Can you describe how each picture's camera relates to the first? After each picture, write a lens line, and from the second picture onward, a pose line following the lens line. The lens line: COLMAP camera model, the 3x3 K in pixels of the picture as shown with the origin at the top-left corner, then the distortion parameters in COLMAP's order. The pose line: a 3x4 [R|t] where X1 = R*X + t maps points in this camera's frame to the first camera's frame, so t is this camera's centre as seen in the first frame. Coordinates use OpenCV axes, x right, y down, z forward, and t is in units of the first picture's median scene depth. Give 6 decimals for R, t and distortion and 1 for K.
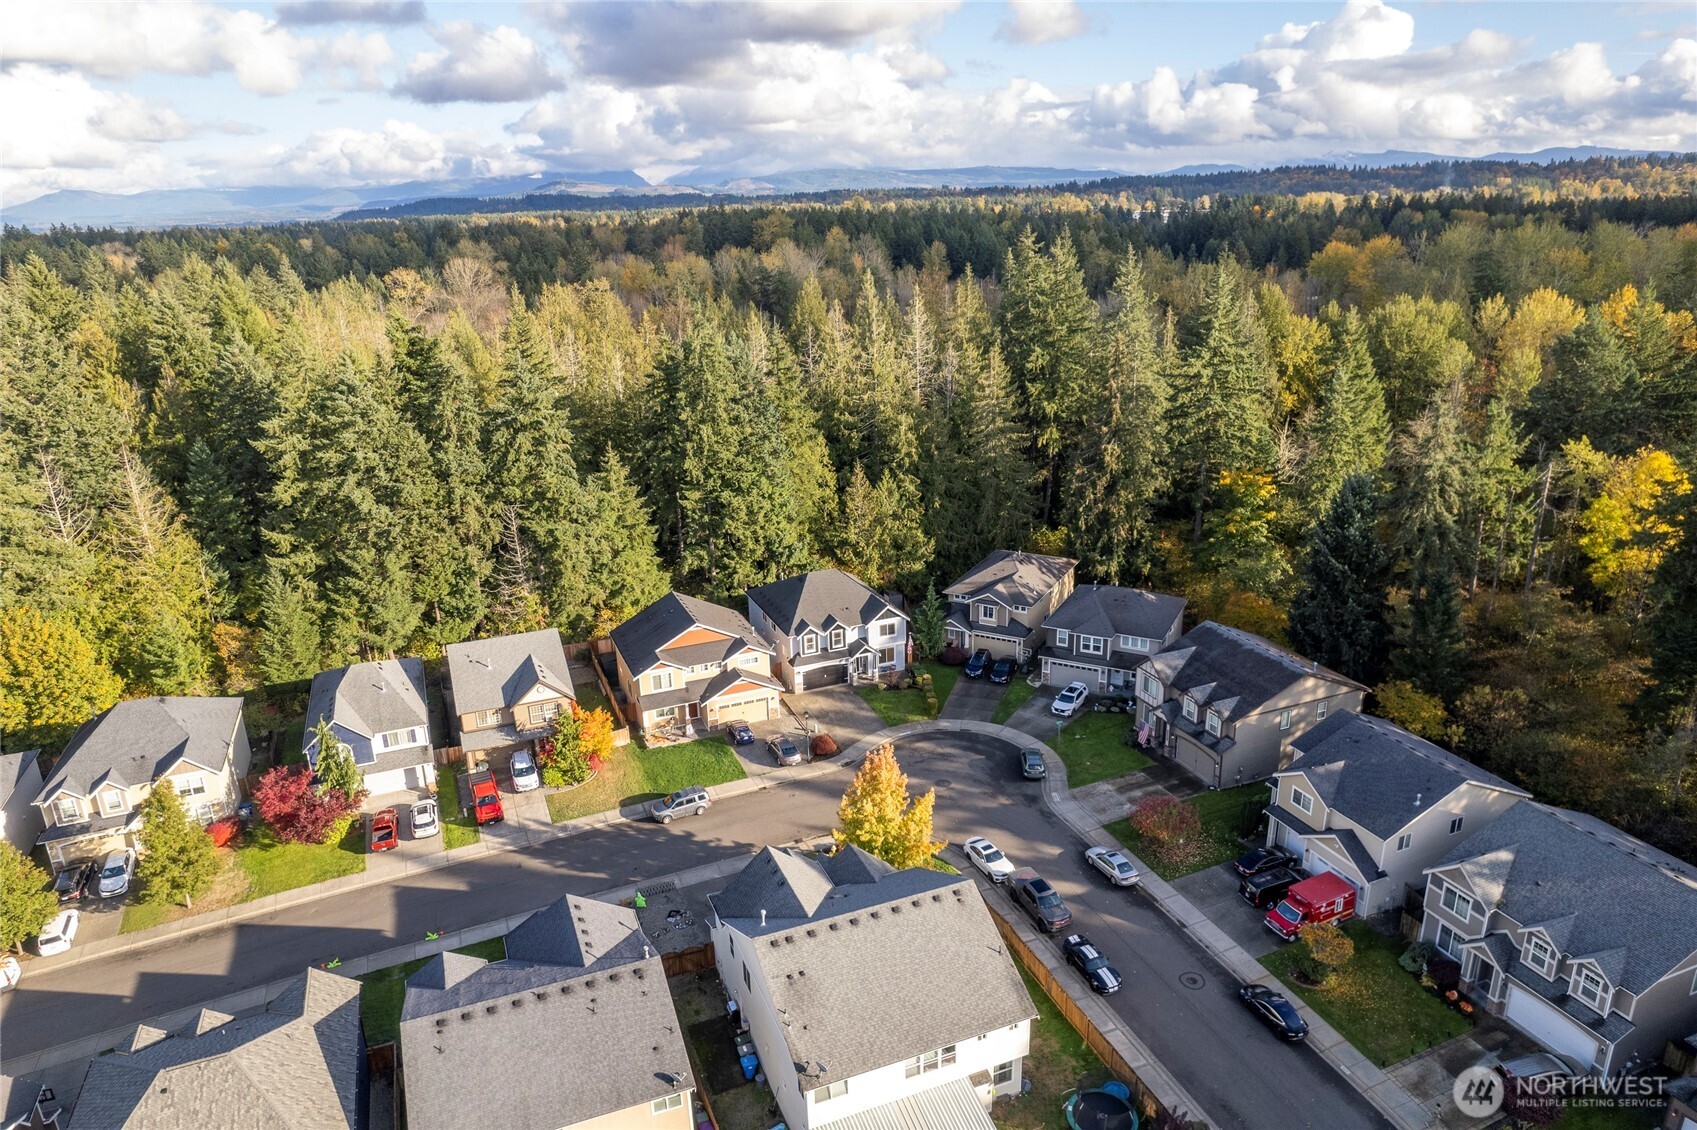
lens RADIAL K [[1070.2, 0, 848.3], [0, 1070.2, 566.2], [0, 0, 1]] dist [-0.035669, 0.002879]
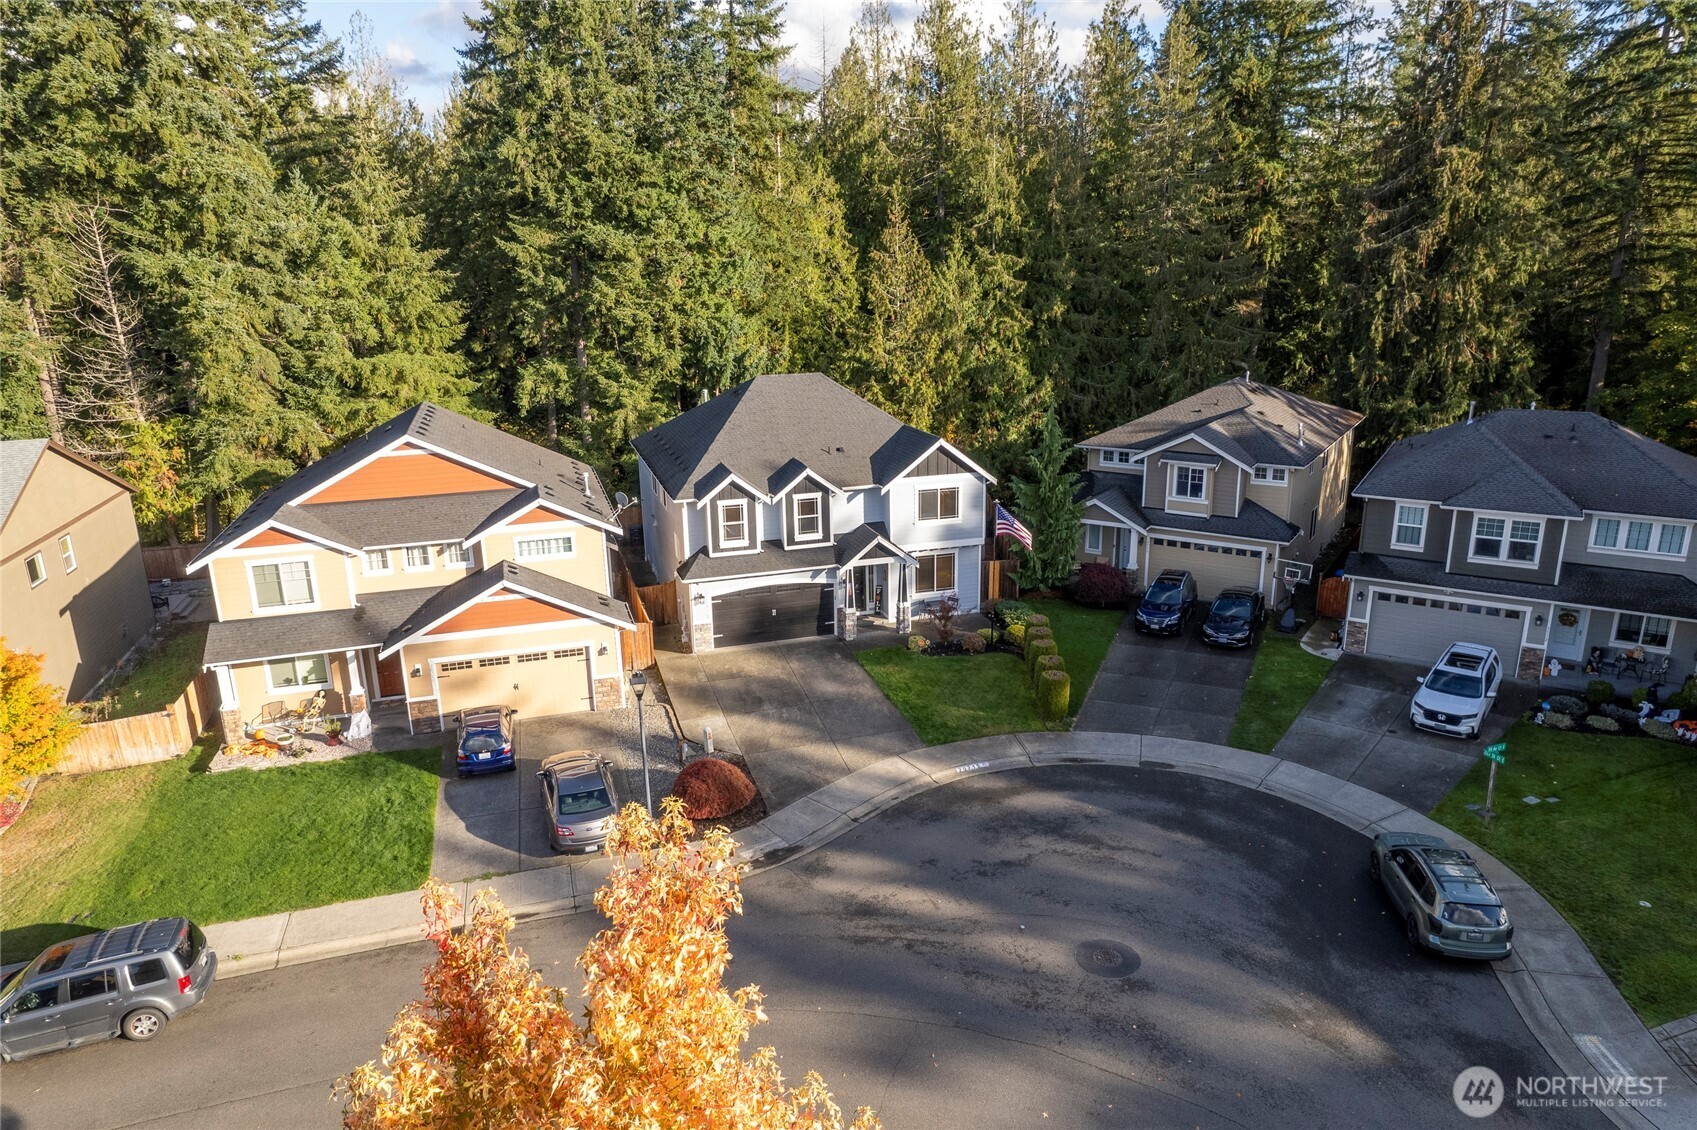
lens RADIAL K [[1070.2, 0, 849.5], [0, 1070.2, 564.2], [0, 0, 1]] dist [-0.035669, 0.002879]
pose [[0.996273, 0.030633, -0.080639, 0.036091], [-0.034106, 0.998533, -0.042054, 0.098811], [0.079232, 0.044647, 0.995856, 0.601579]]
